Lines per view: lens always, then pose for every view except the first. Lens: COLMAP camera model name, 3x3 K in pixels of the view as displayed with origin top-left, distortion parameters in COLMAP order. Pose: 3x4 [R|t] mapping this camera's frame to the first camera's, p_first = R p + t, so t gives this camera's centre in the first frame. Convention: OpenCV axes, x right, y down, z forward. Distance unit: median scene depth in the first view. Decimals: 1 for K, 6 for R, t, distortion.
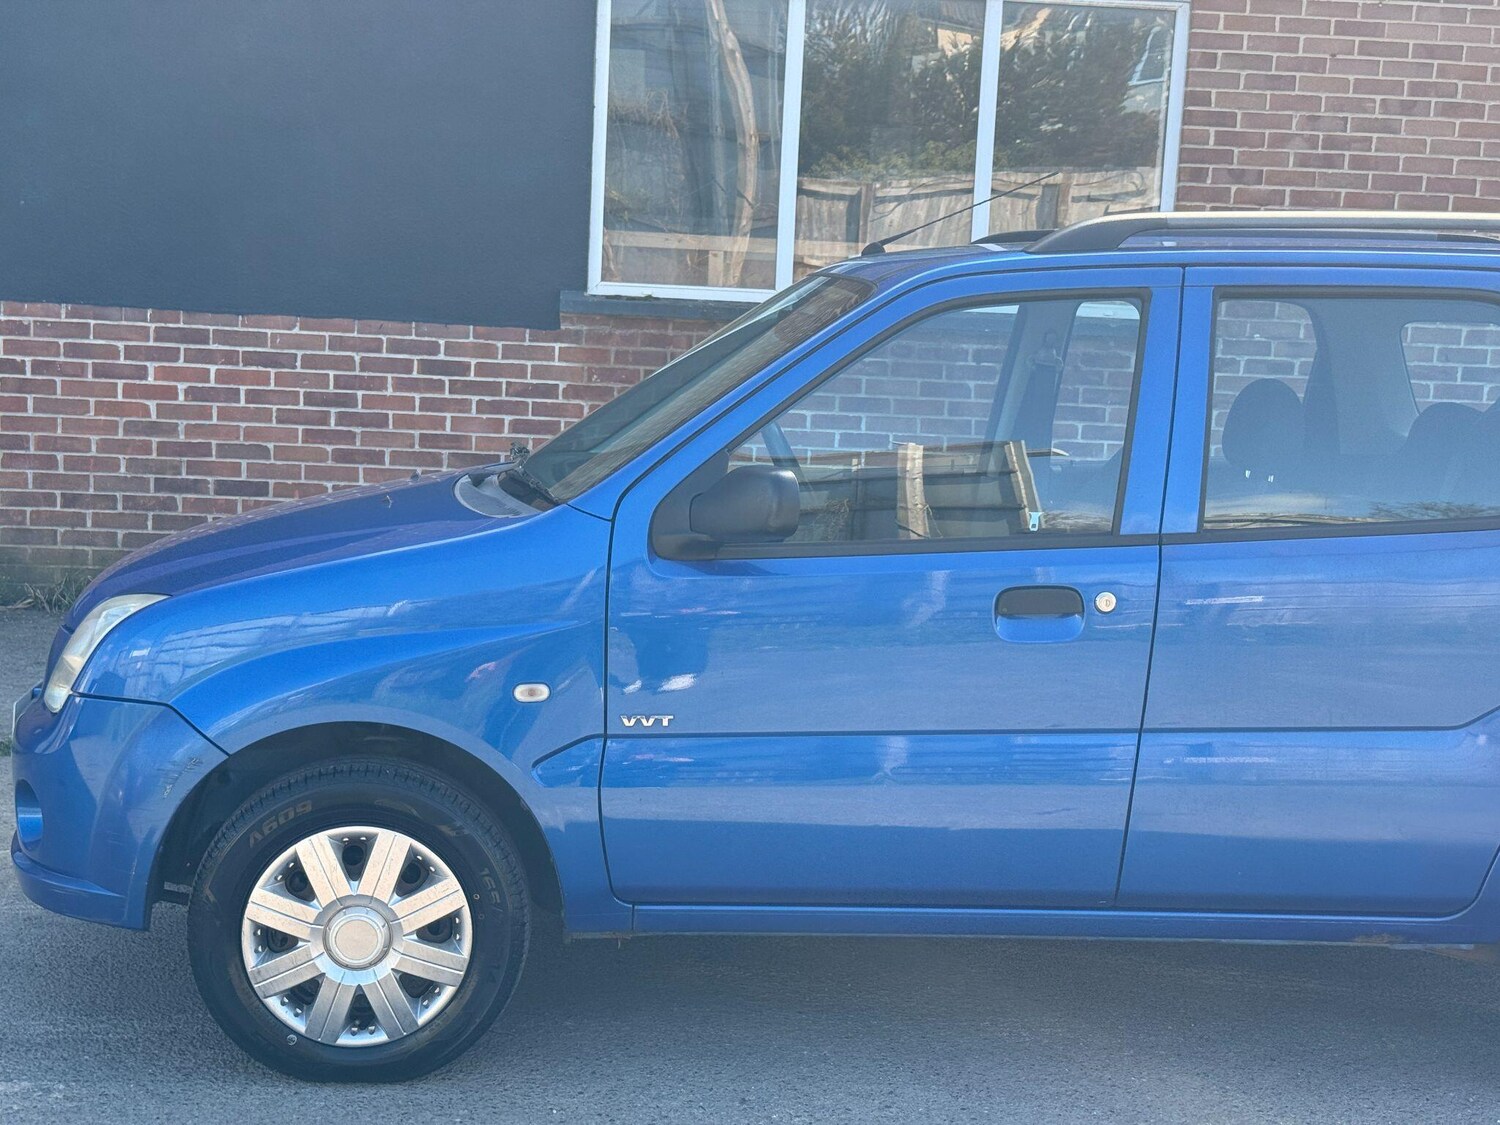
lens RADIAL K [[2108.2, 0, 765.7], [0, 2108.2, 532.5], [0, 0, 1]] dist [0.224013, -0.542755]
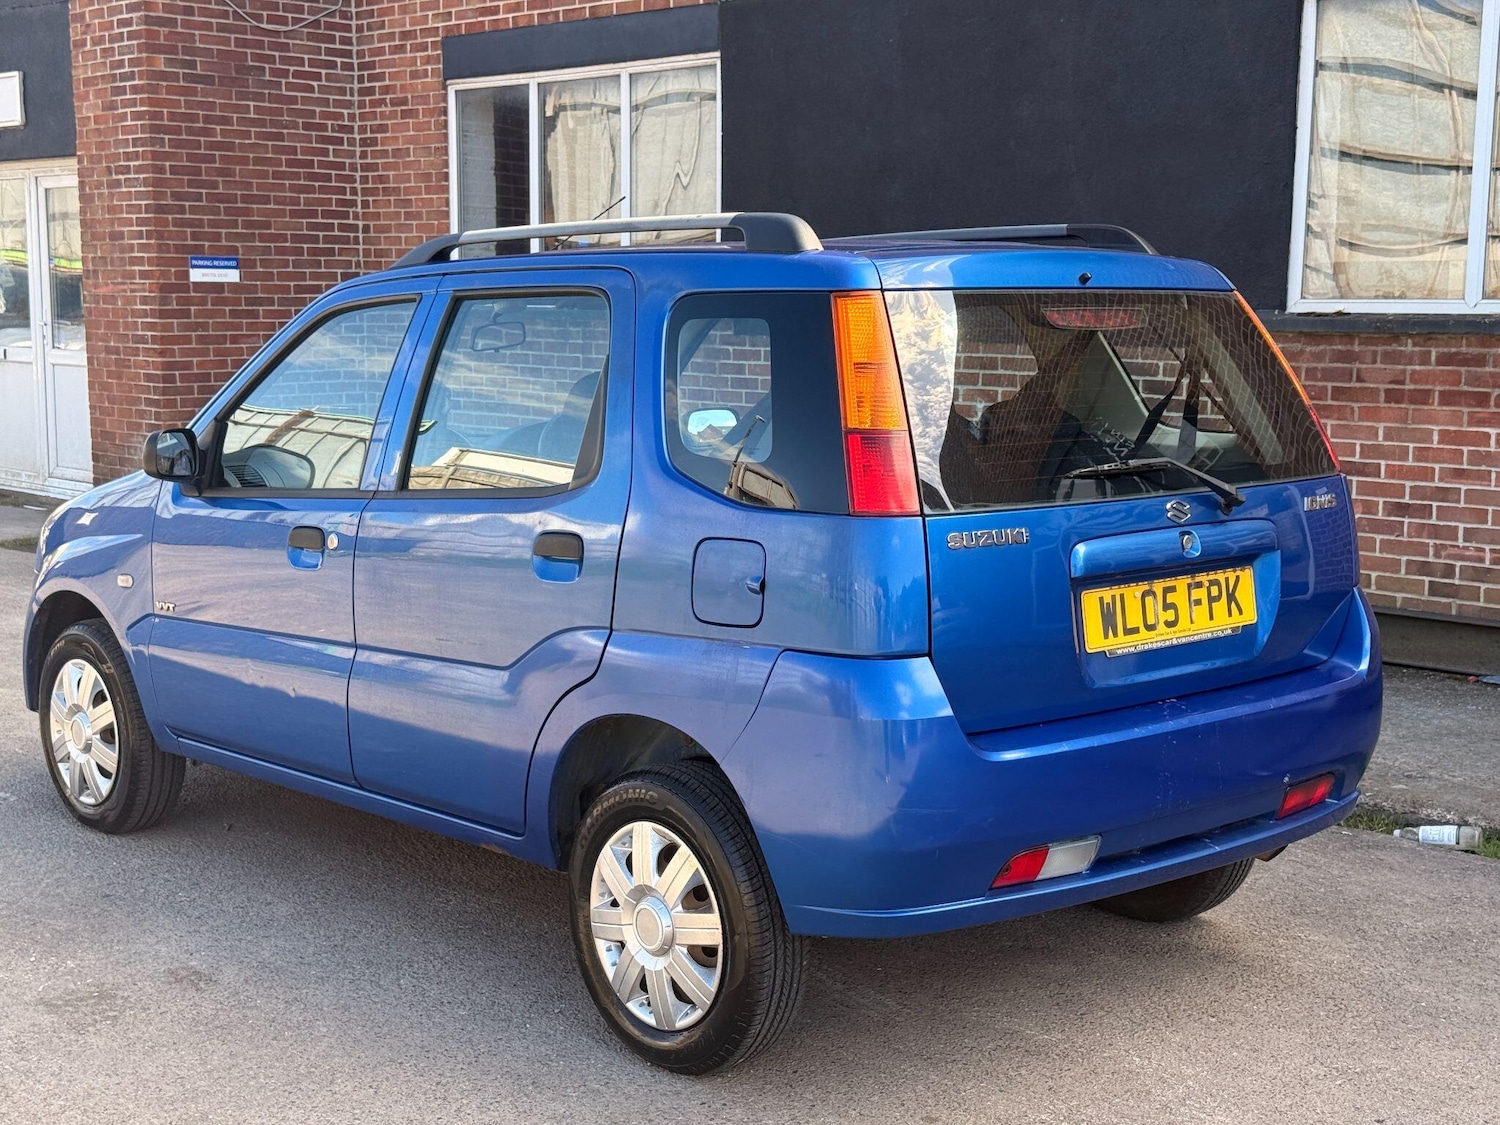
lens RADIAL K [[2086.1, 0, 753.2], [0, 2086.1, 586.1], [0, 0, 1]] dist [0.207473, -0.543170]
pose [[0.630914, 0.067097, -0.772946, 0.551021], [-0.065534, 0.997302, 0.033081, 0.000913], [0.773080, 0.029783, 0.633609, 0.172137]]
